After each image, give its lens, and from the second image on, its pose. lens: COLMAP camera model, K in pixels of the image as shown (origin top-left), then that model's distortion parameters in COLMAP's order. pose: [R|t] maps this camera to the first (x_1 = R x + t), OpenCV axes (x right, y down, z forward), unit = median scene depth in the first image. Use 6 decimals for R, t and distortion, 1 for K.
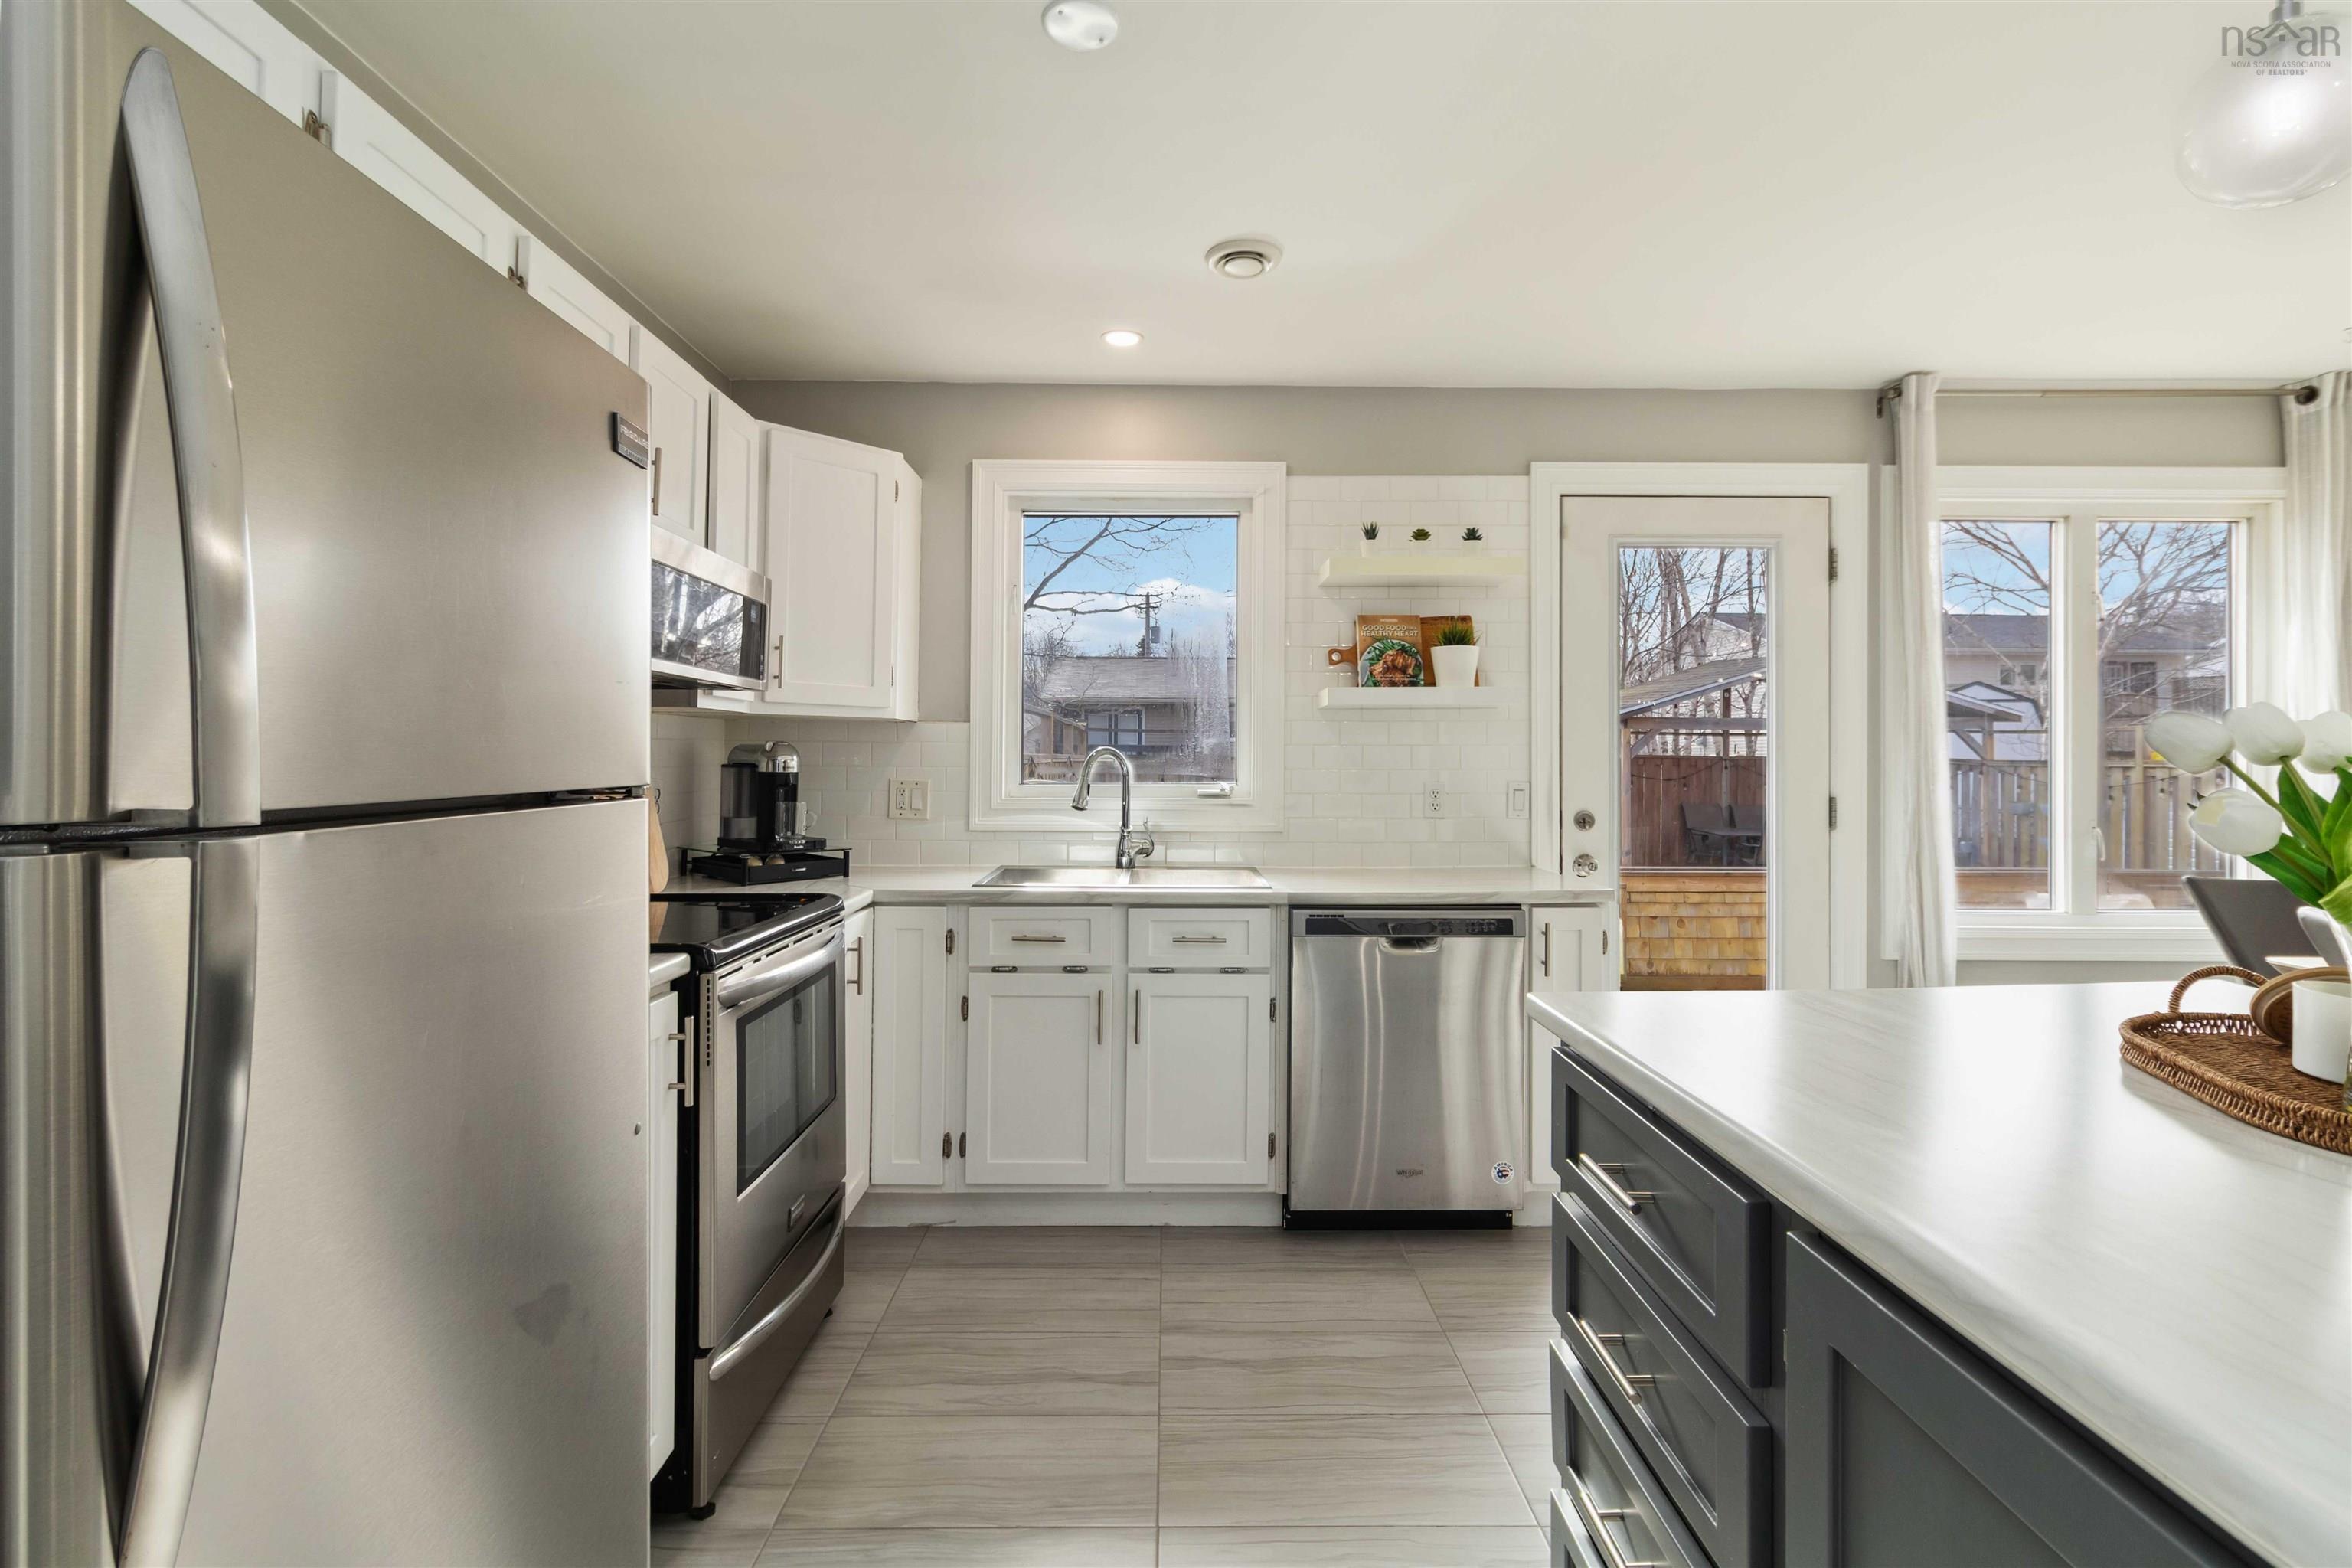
lens RADIAL K [[1096.2, 0, 1196.8], [0, 1096.2, 746.0], [0, 0, 1]] dist [0.003310, -0.000488]
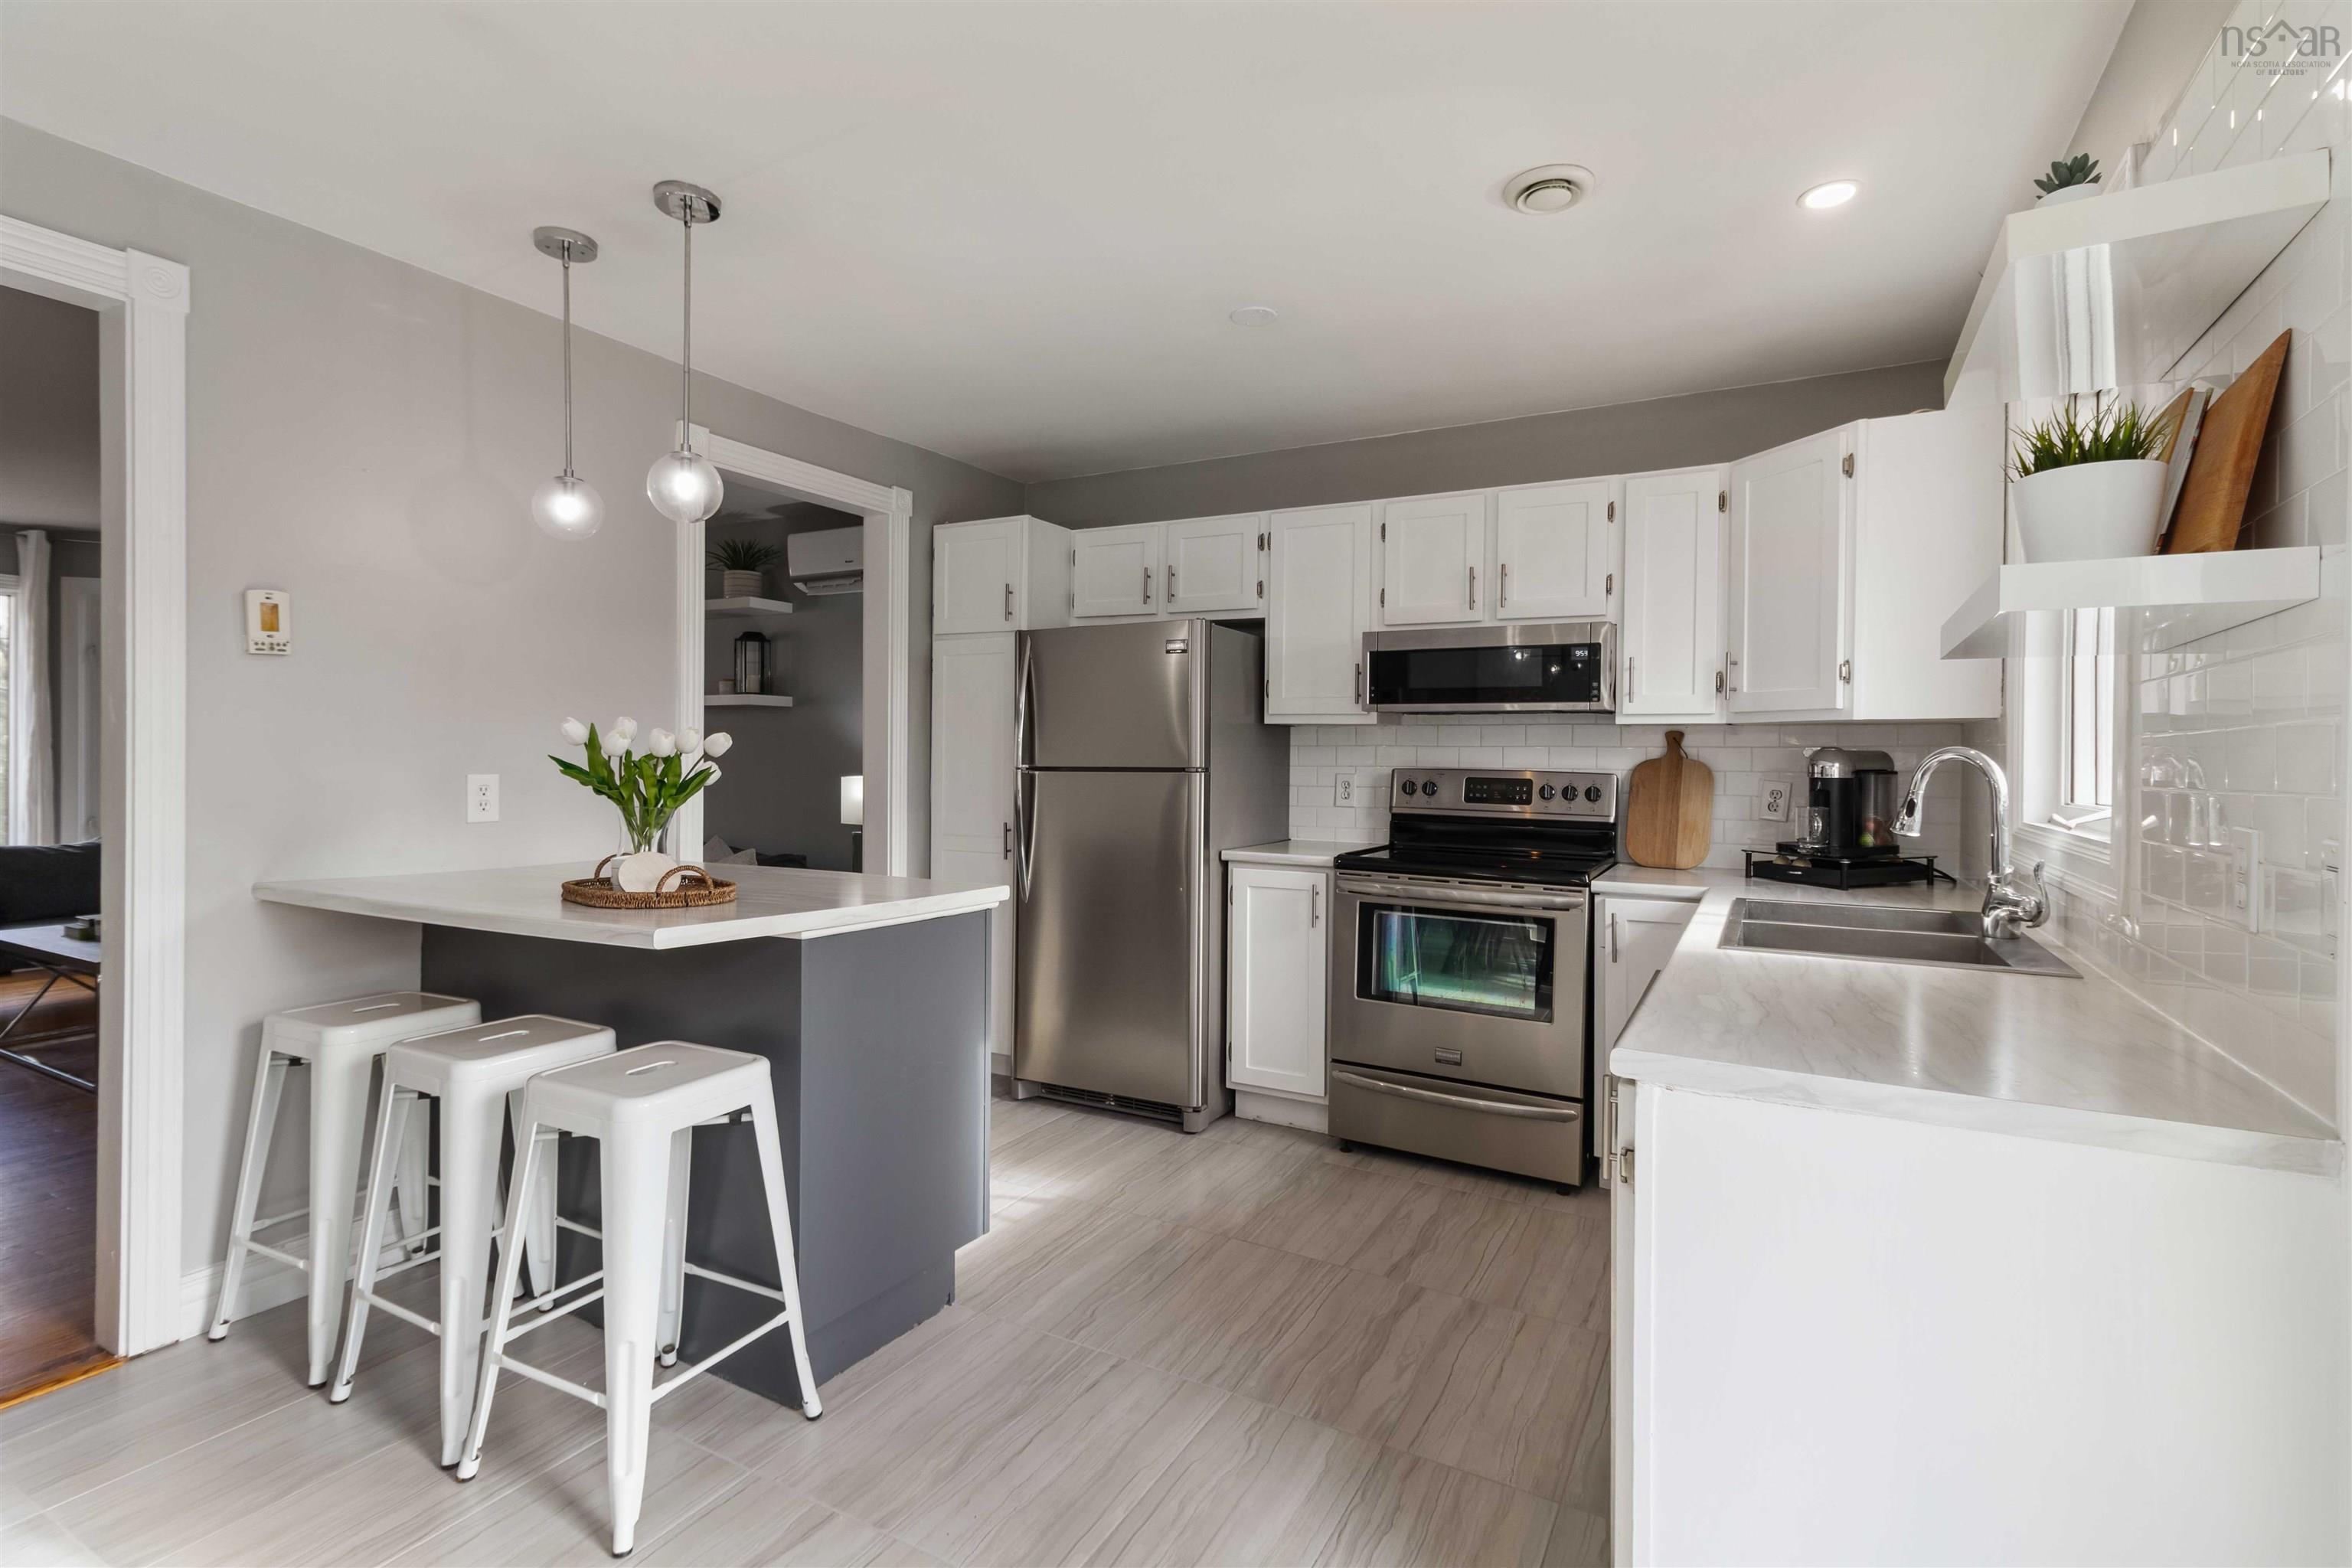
lens RADIAL K [[1052.2, 0, 1178.5], [0, 1052.2, 779.8], [0, 0, 1]] dist [0.010301, -0.000089]
pose [[-0.473053, 0.011314, -0.880962, 0.704535], [-0.000896, 0.999911, 0.013323, 0.011653], [0.881034, 0.007091, -0.473000, 0.868816]]
